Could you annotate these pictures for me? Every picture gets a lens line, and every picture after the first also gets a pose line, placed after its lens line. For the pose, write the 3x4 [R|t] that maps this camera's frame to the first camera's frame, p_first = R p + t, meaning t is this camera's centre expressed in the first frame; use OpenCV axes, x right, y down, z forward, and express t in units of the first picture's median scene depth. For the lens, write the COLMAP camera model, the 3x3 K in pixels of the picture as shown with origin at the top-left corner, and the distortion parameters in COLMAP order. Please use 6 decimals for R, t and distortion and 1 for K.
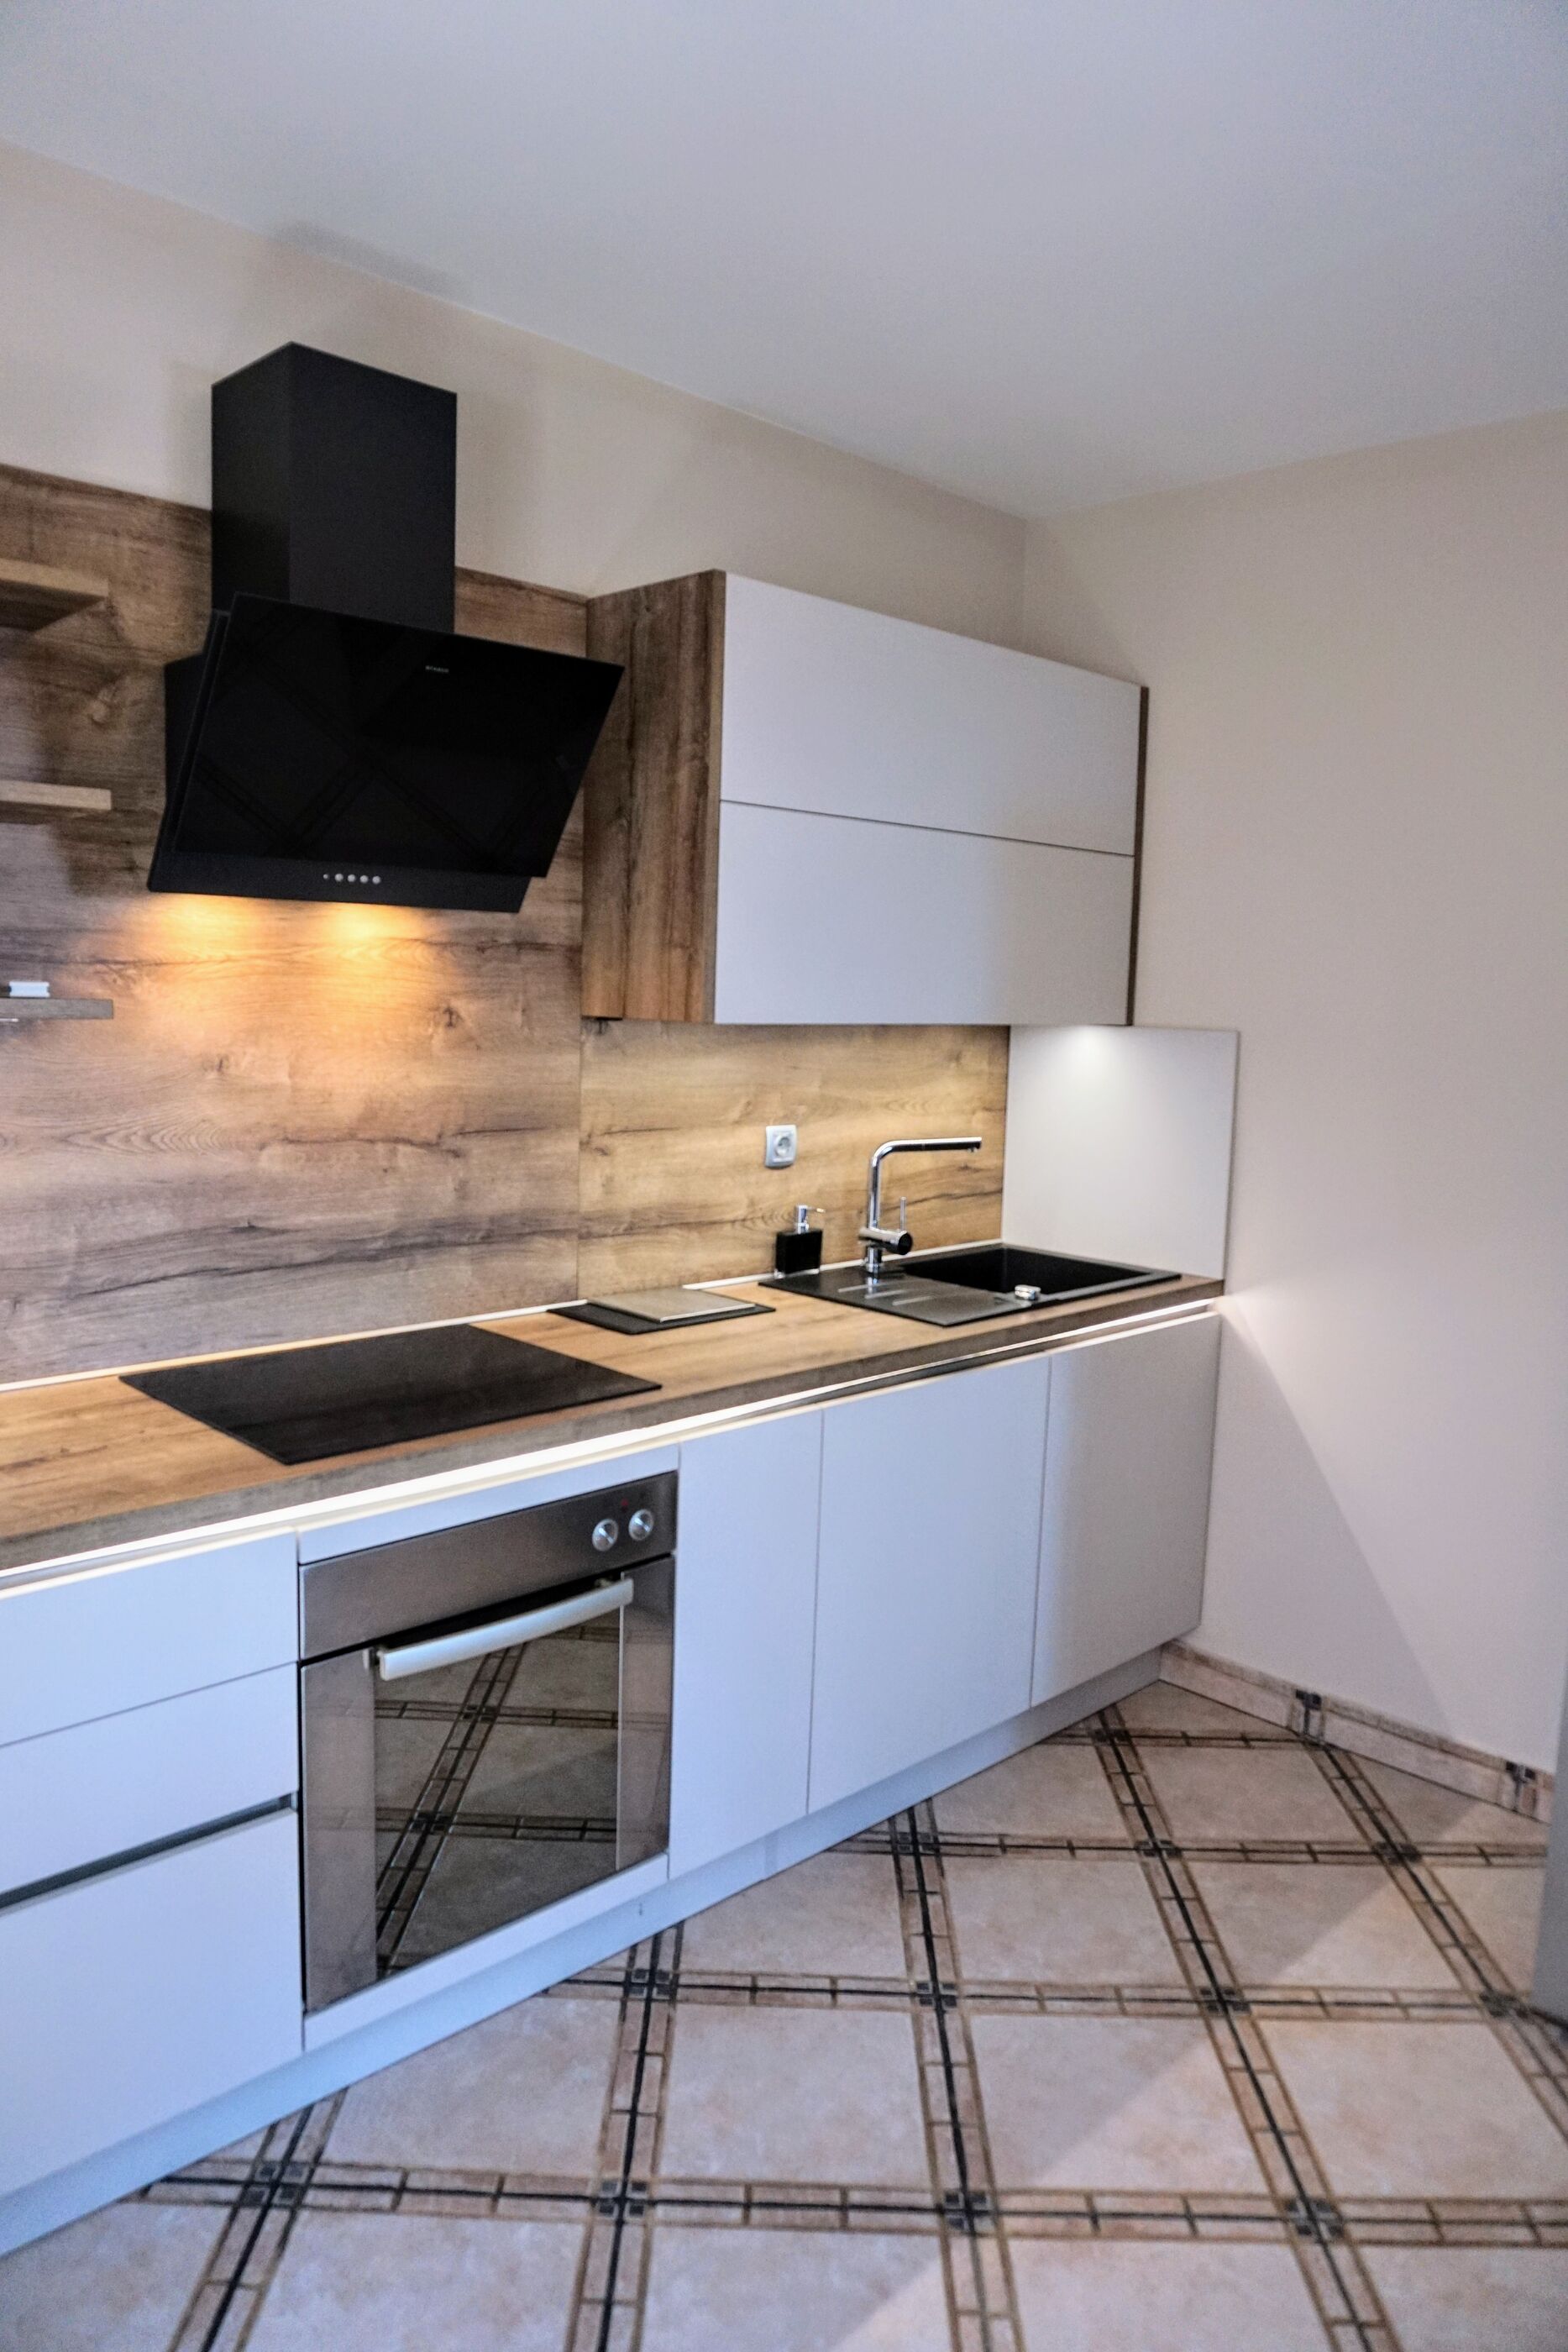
lens RADIAL K [[1605.3, 0, 771.5], [0, 1605.3, 1179.6], [0, 0, 1]] dist [-0.040987, 0.000797]
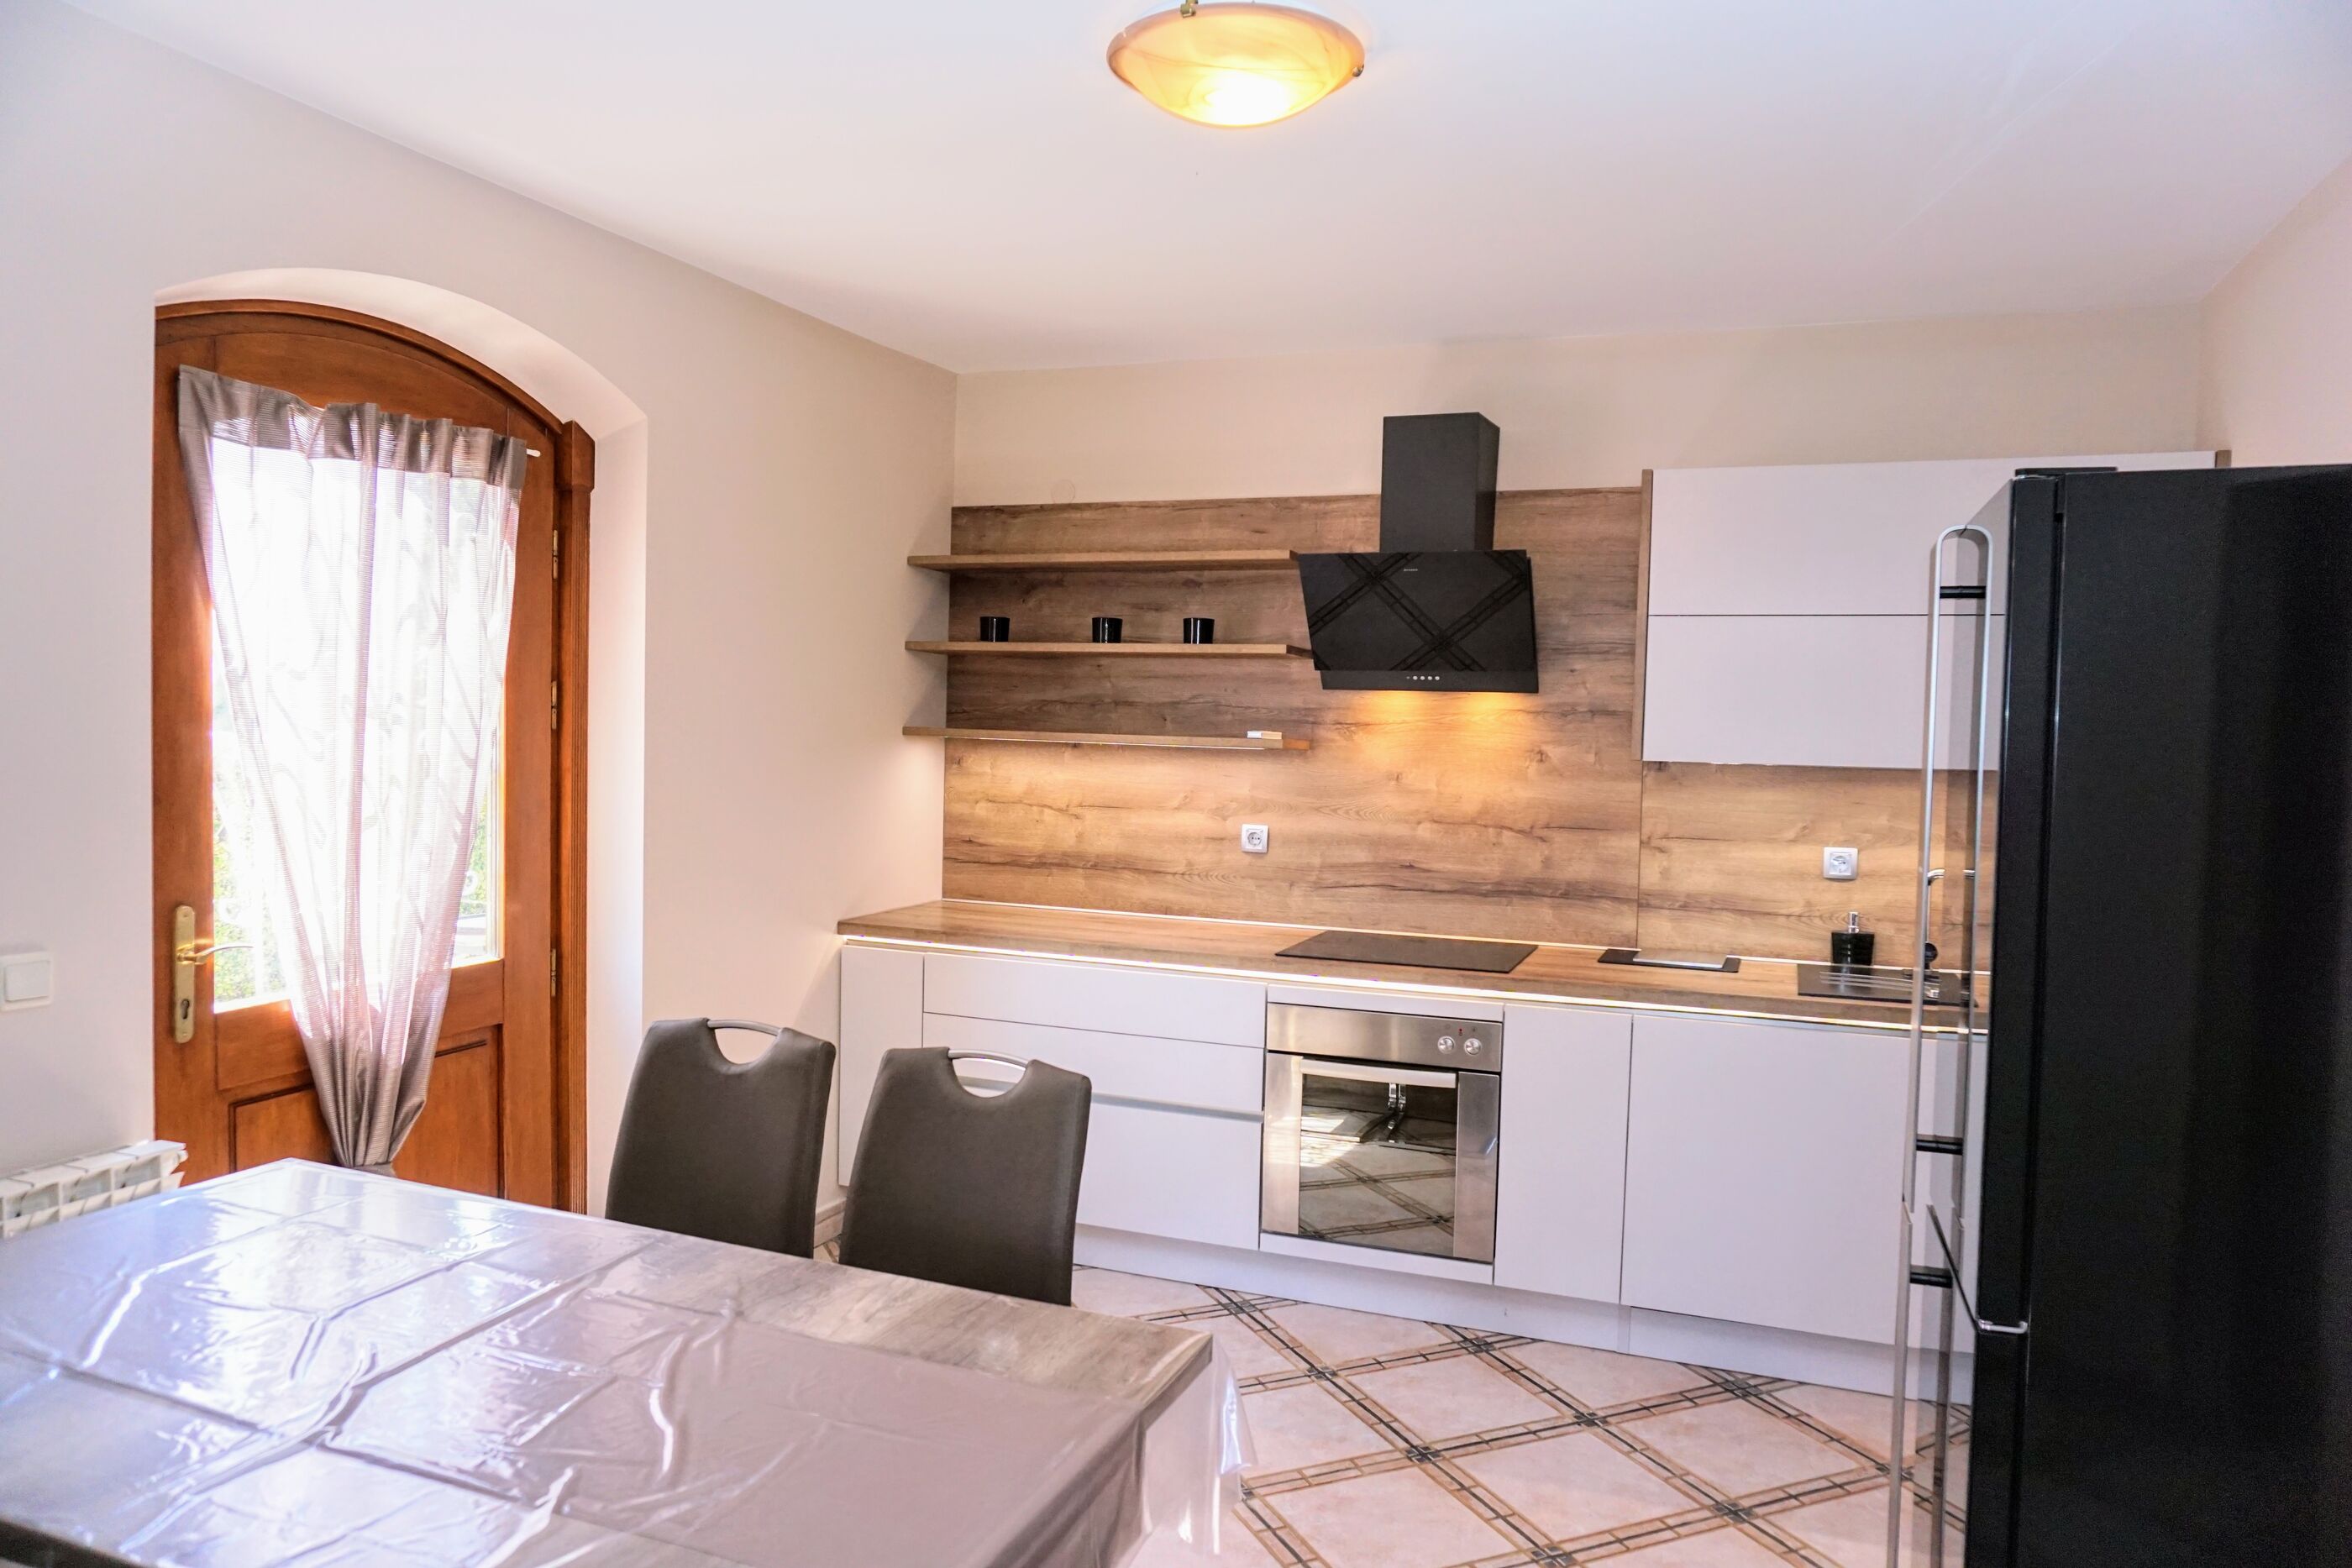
lens RADIAL K [[1531.5, 0, 1181.7], [0, 1531.5, 788.7], [0, 0, 1]] dist [-0.043287, 0.004733]
pose [[0.420251, 0.022222, -0.907136, 1.065511], [-0.121082, 0.992133, -0.031790, 0.026898], [0.899293, 0.123198, 0.419635, 0.008458]]
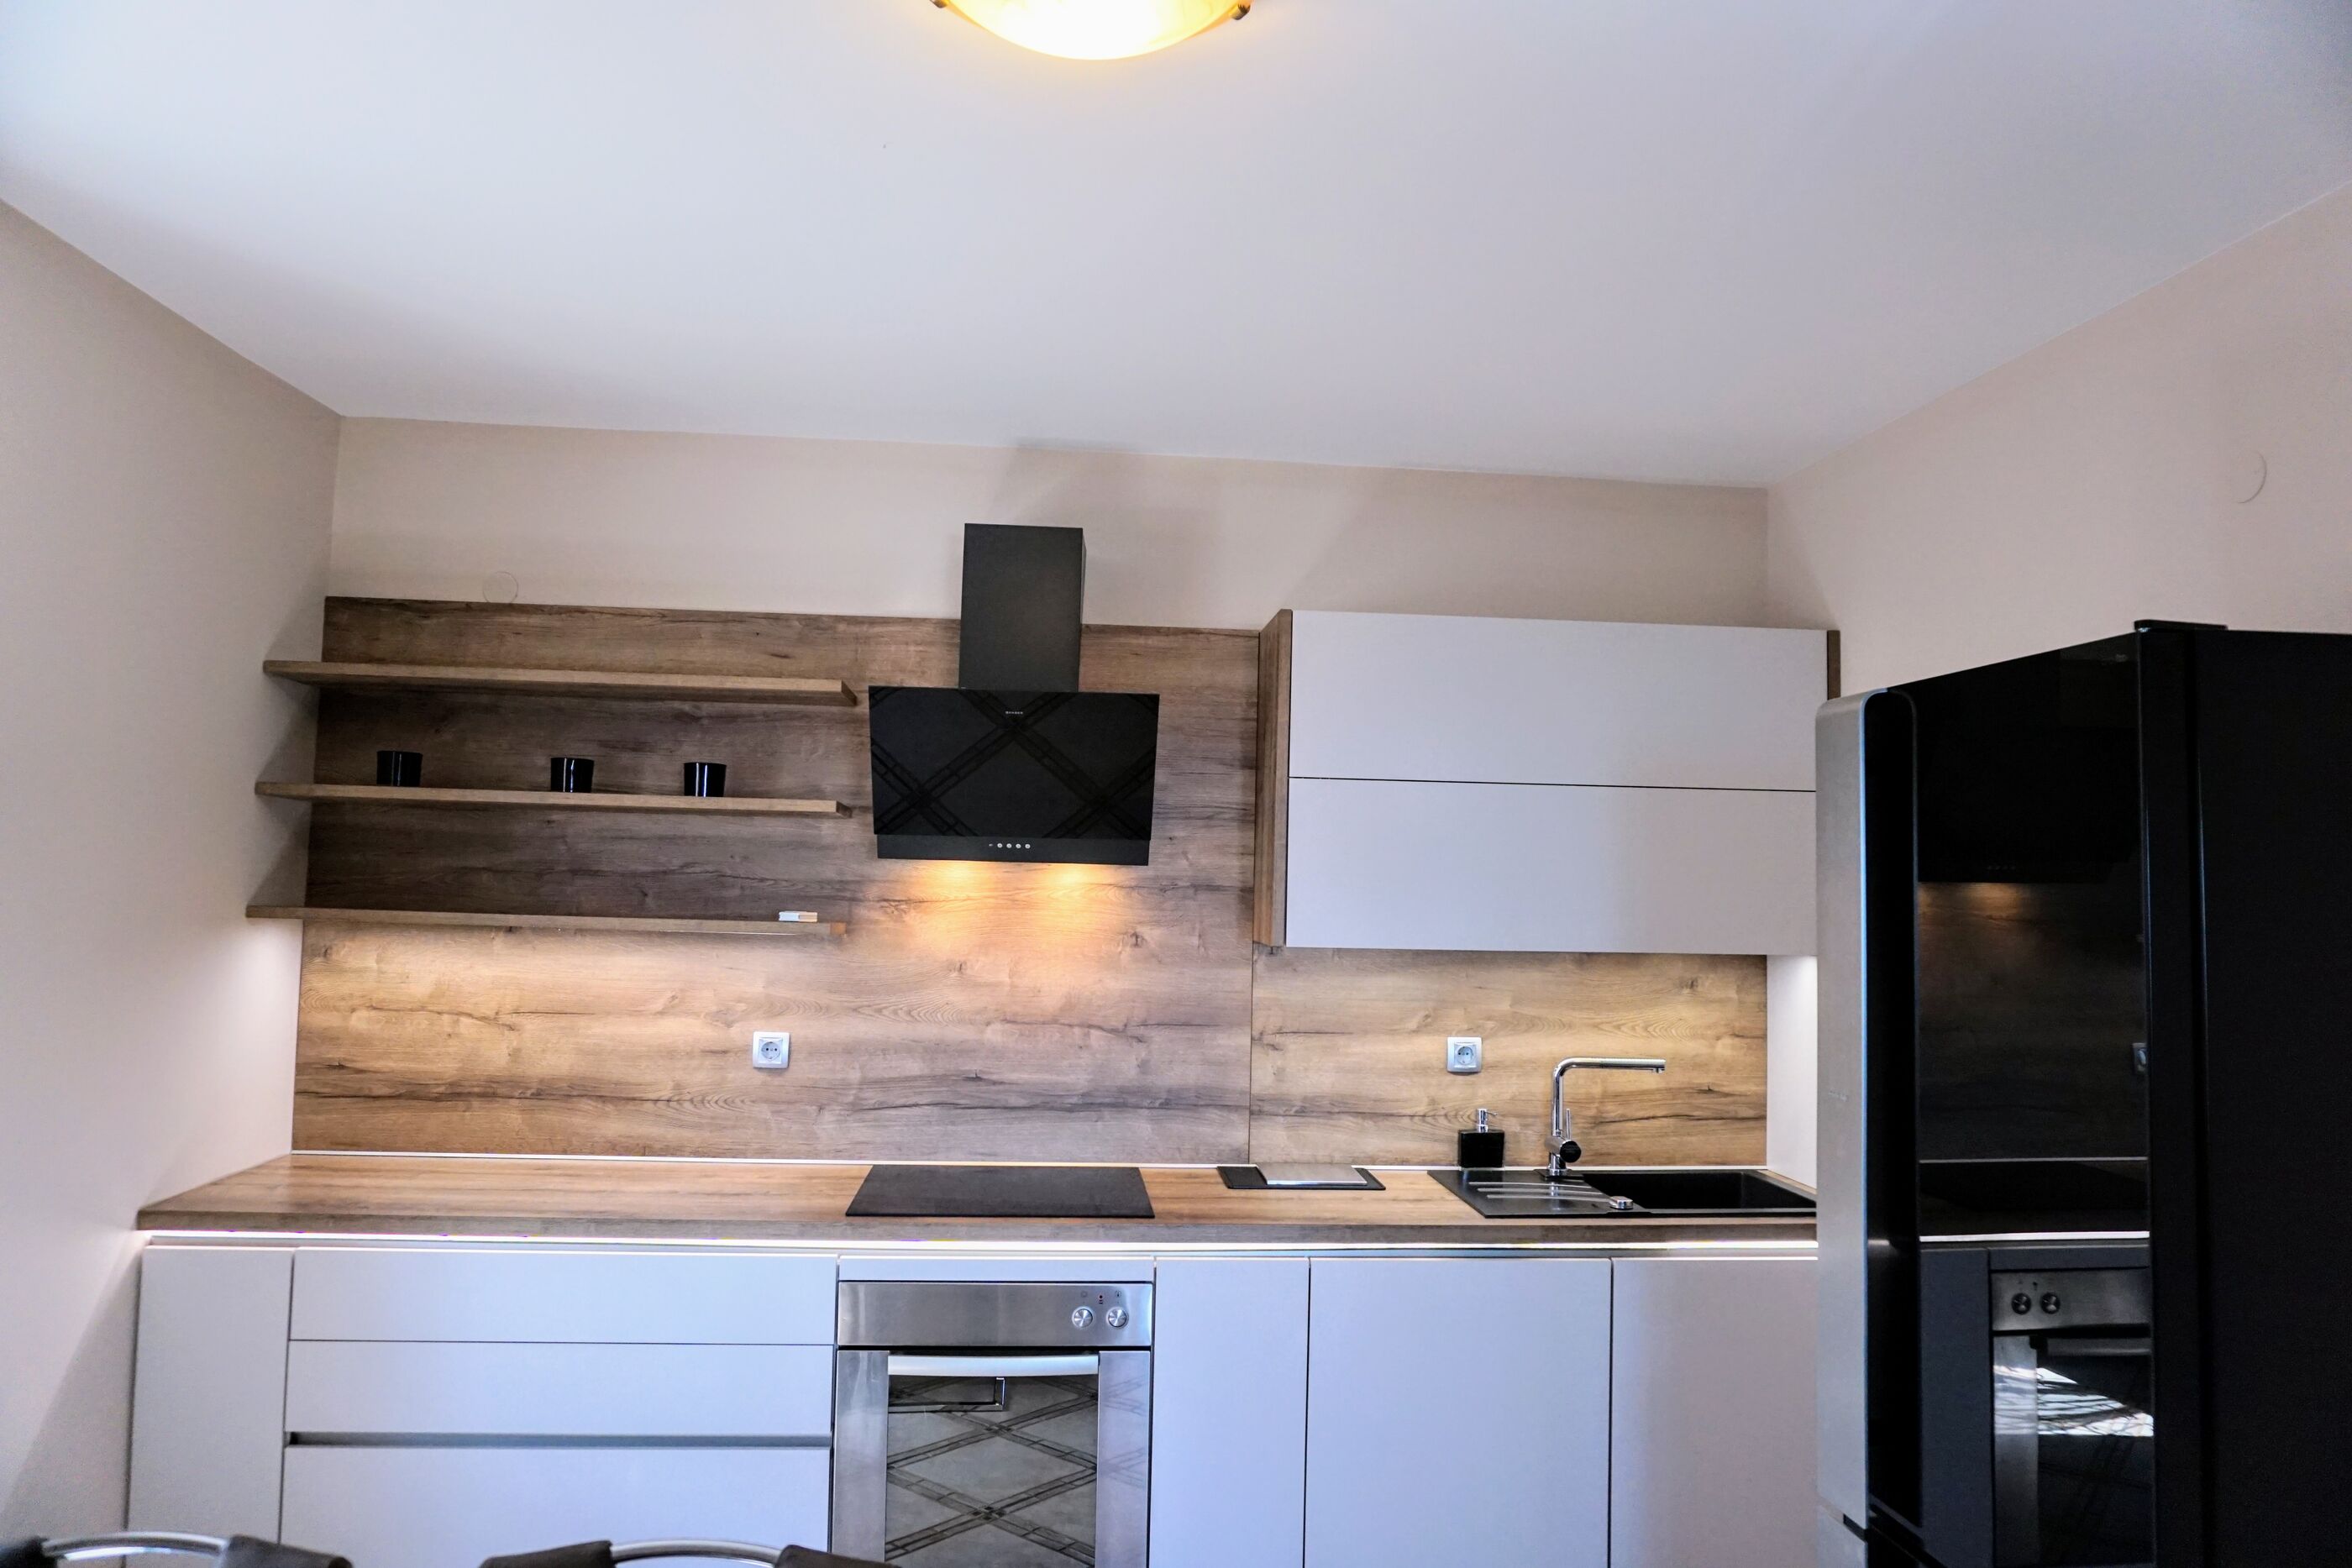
lens RADIAL K [[1565.3, 0, 1183.3], [0, 1565.3, 799.0], [0, 0, 1]] dist [-0.048194, 0.039418]
pose [[0.772304, -0.046318, -0.633562, 0.689464], [-0.078554, 0.982720, -0.167601, 0.003132], [0.630377, 0.179208, 0.755321, -0.020059]]
